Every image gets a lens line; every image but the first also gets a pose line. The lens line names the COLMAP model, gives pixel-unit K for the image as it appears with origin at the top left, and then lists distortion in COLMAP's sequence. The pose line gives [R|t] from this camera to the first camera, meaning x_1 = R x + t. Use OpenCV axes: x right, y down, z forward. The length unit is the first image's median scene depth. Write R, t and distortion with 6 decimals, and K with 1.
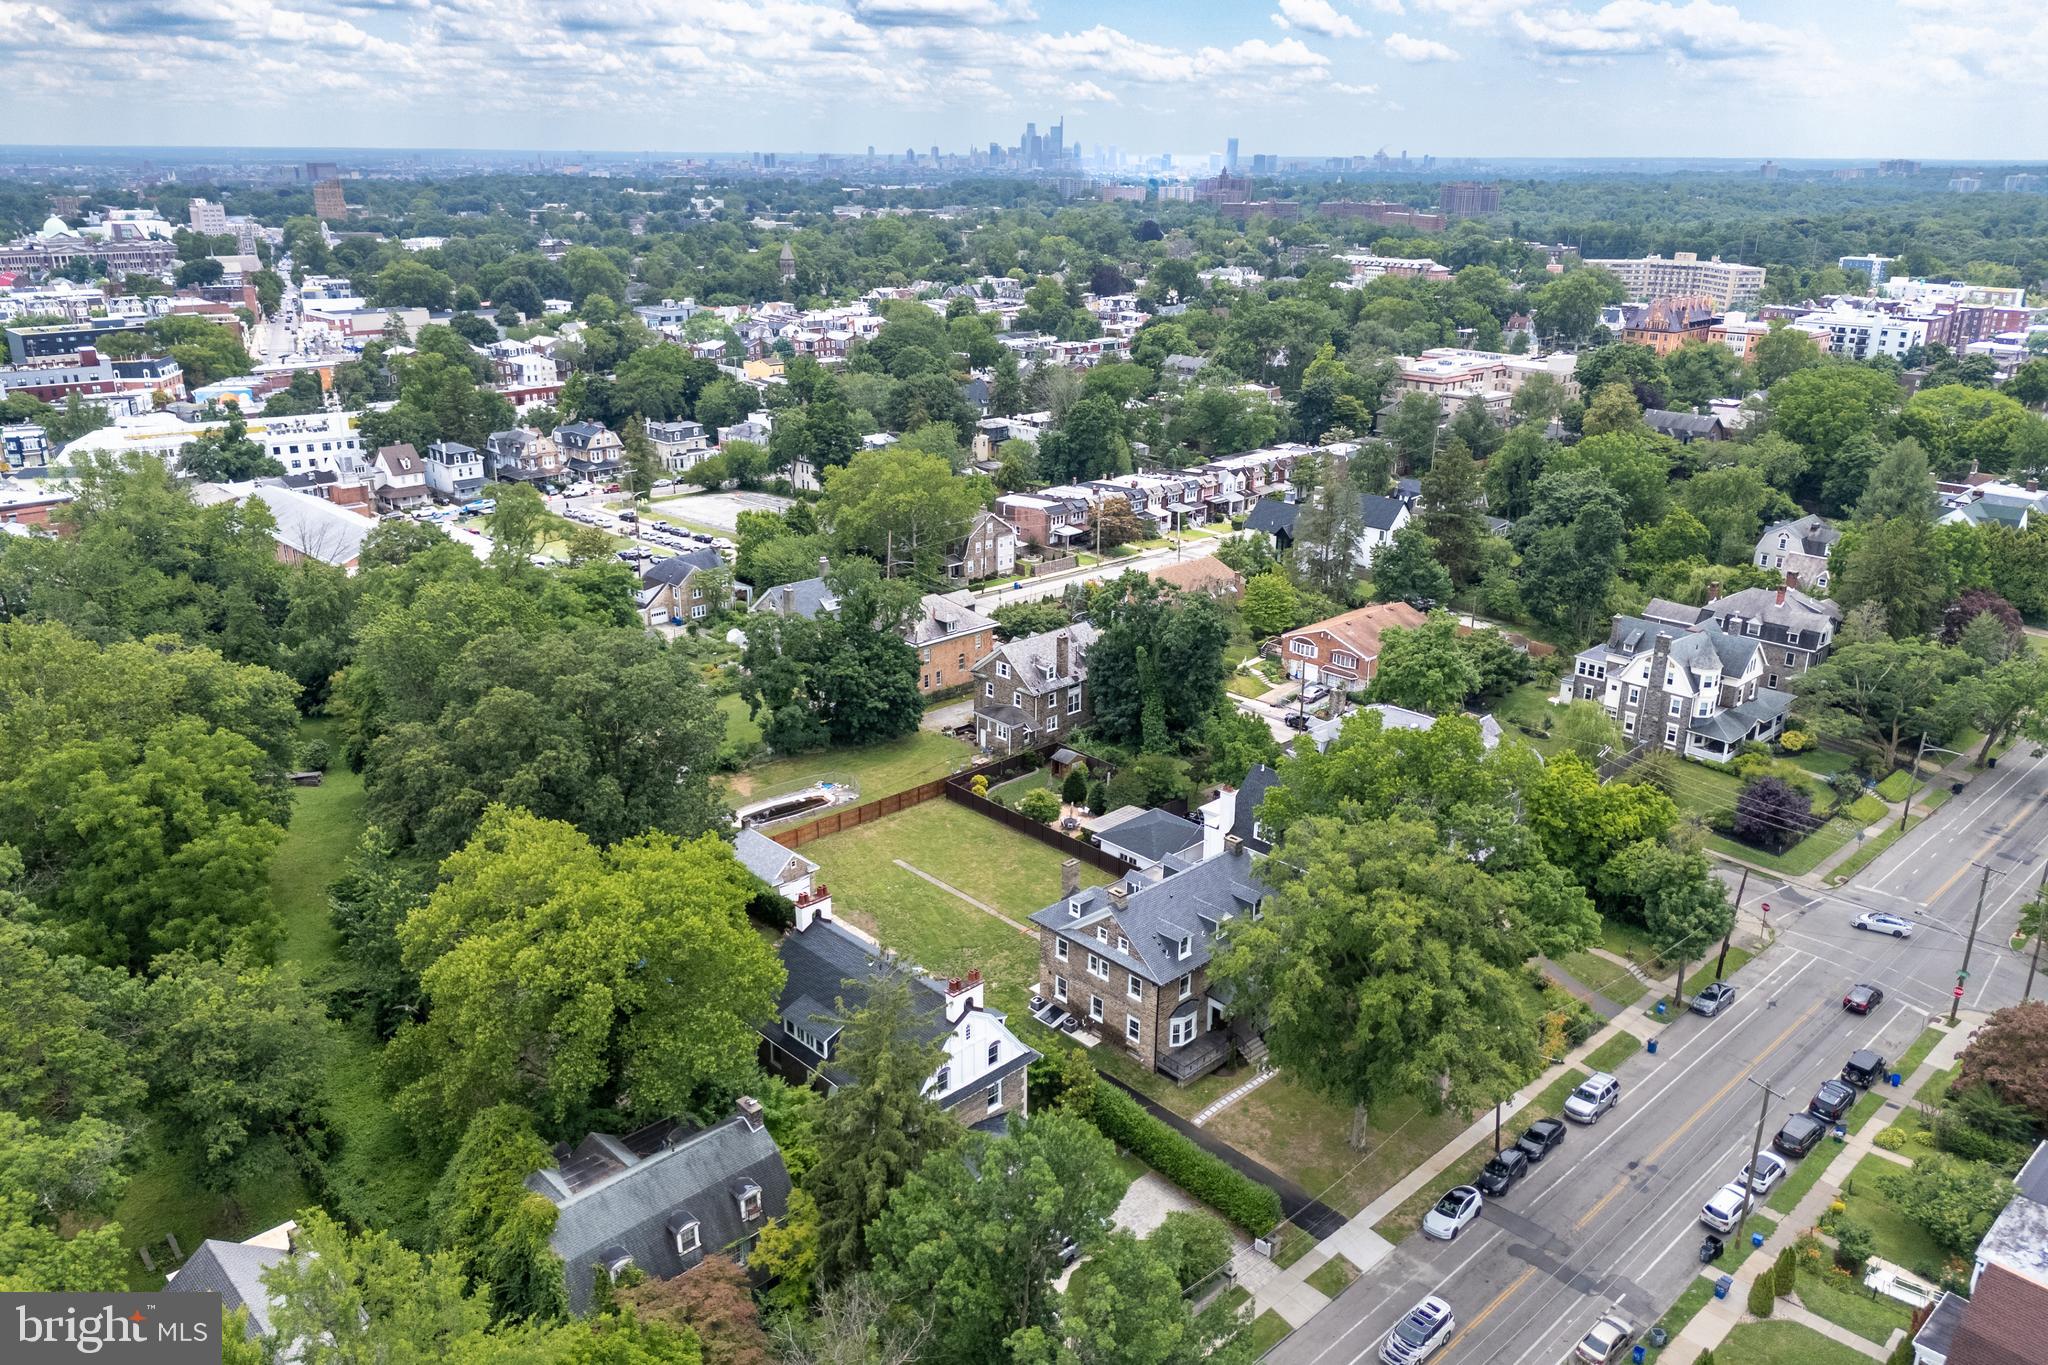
lens RADIAL K [[1494.6, 0, 1024.0], [0, 1494.6, 682.5], [0, 0, 1]] dist [0.088052, -0.100173]
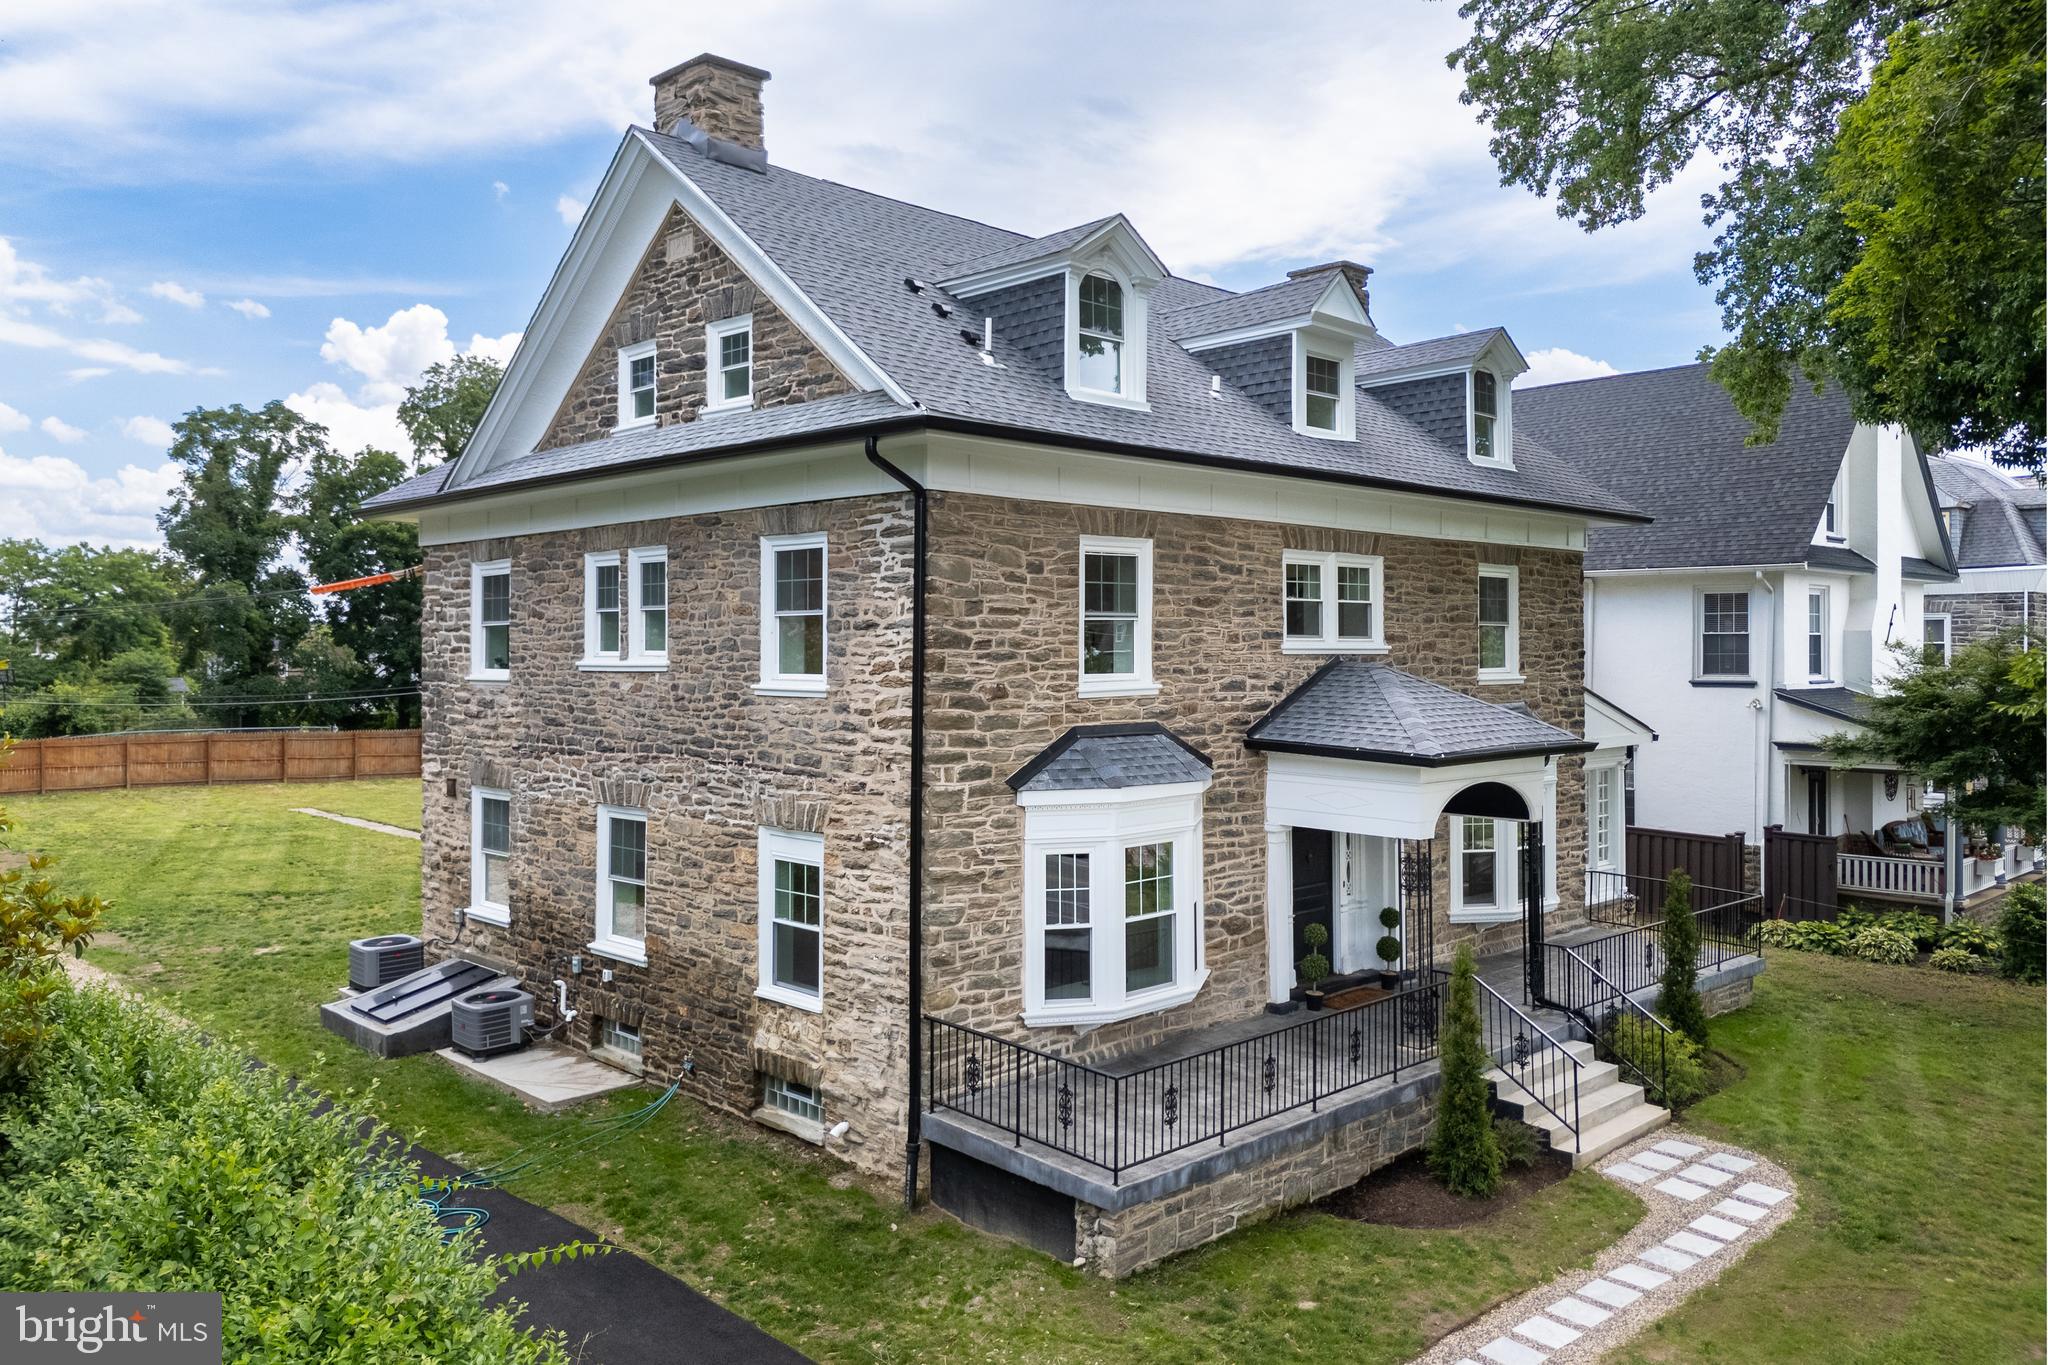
lens RADIAL K [[1494.6, 0, 1024.0], [0, 1494.6, 682.5], [0, 0, 1]] dist [0.088052, -0.100173]
pose [[0.999967, -0.005002, 0.006445, 0.095855], [0.006831, 0.945297, -0.326139, 0.258546], [-0.004461, 0.326172, 0.945300, 0.850134]]
